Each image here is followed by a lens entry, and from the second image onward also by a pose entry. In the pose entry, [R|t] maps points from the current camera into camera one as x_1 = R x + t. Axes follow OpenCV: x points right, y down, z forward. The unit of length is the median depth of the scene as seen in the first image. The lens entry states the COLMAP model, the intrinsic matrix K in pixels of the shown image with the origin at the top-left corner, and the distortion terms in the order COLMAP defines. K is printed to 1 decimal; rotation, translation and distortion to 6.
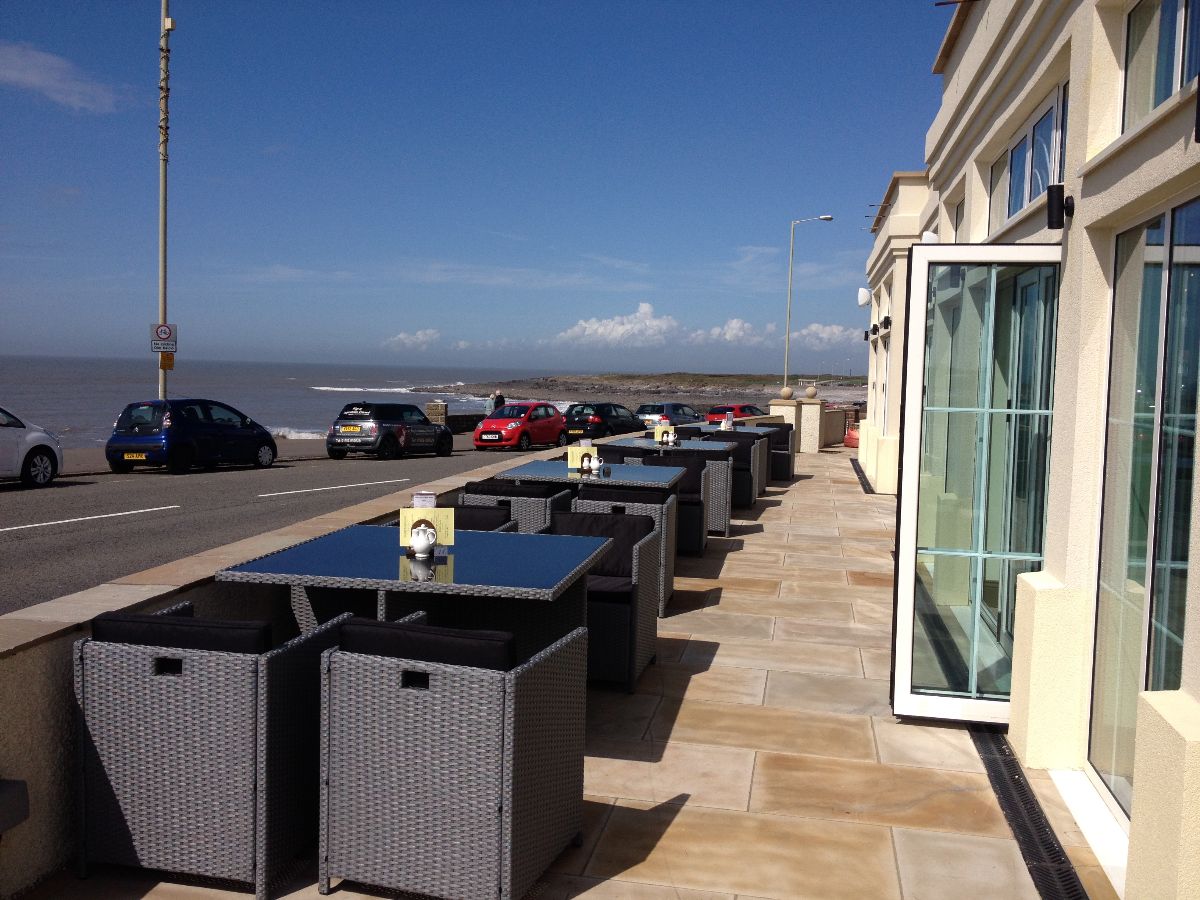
lens RADIAL K [[1101.2, 0, 603.5], [0, 1101.2, 436.2], [0, 0, 1]] dist [0.111468, -0.227704]
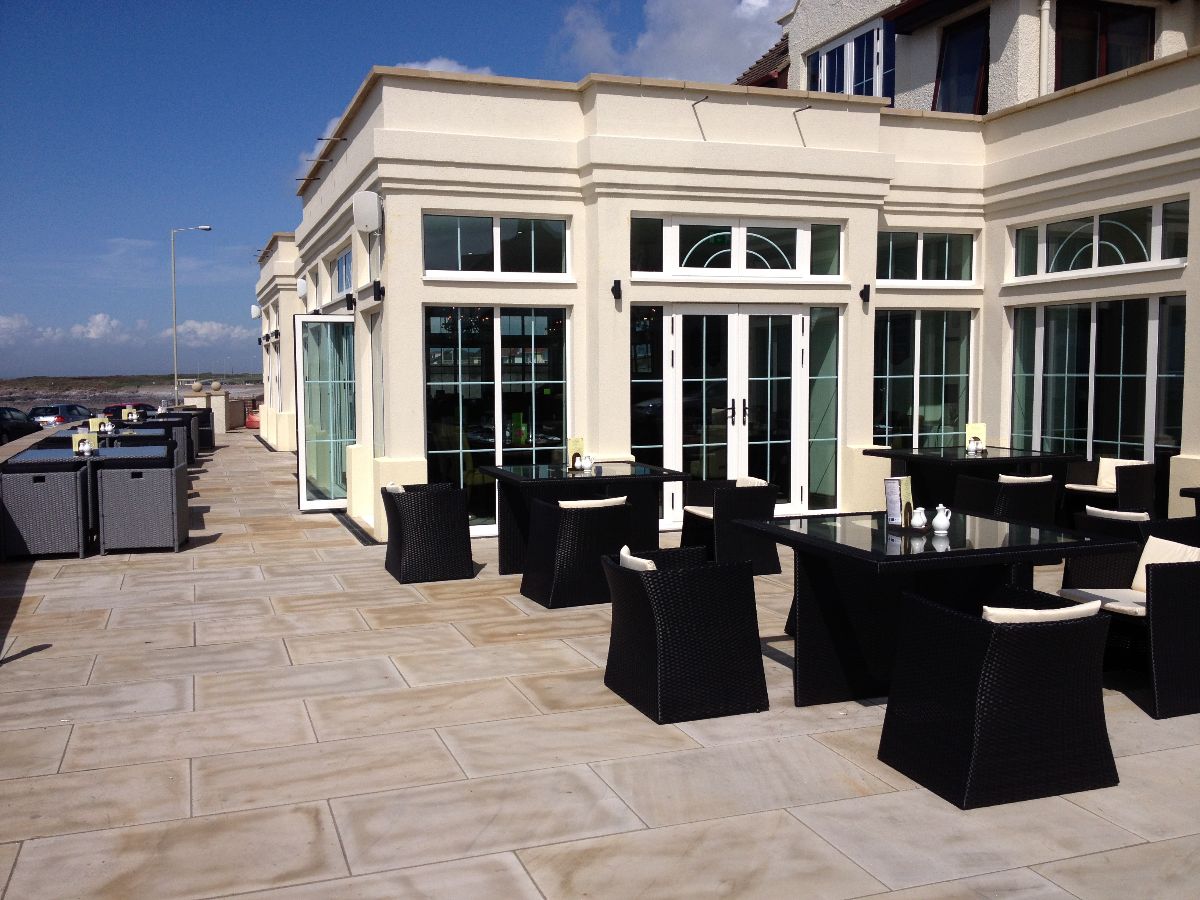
lens RADIAL K [[1101.2, 0, 603.5], [0, 1101.2, 436.2], [0, 0, 1]] dist [0.111468, -0.227704]
pose [[0.856430, -0.062241, 0.512498, -0.101923], [0.060552, 0.997964, 0.020011, 0.021457], [-0.512700, 0.013895, 0.858456, -0.360028]]
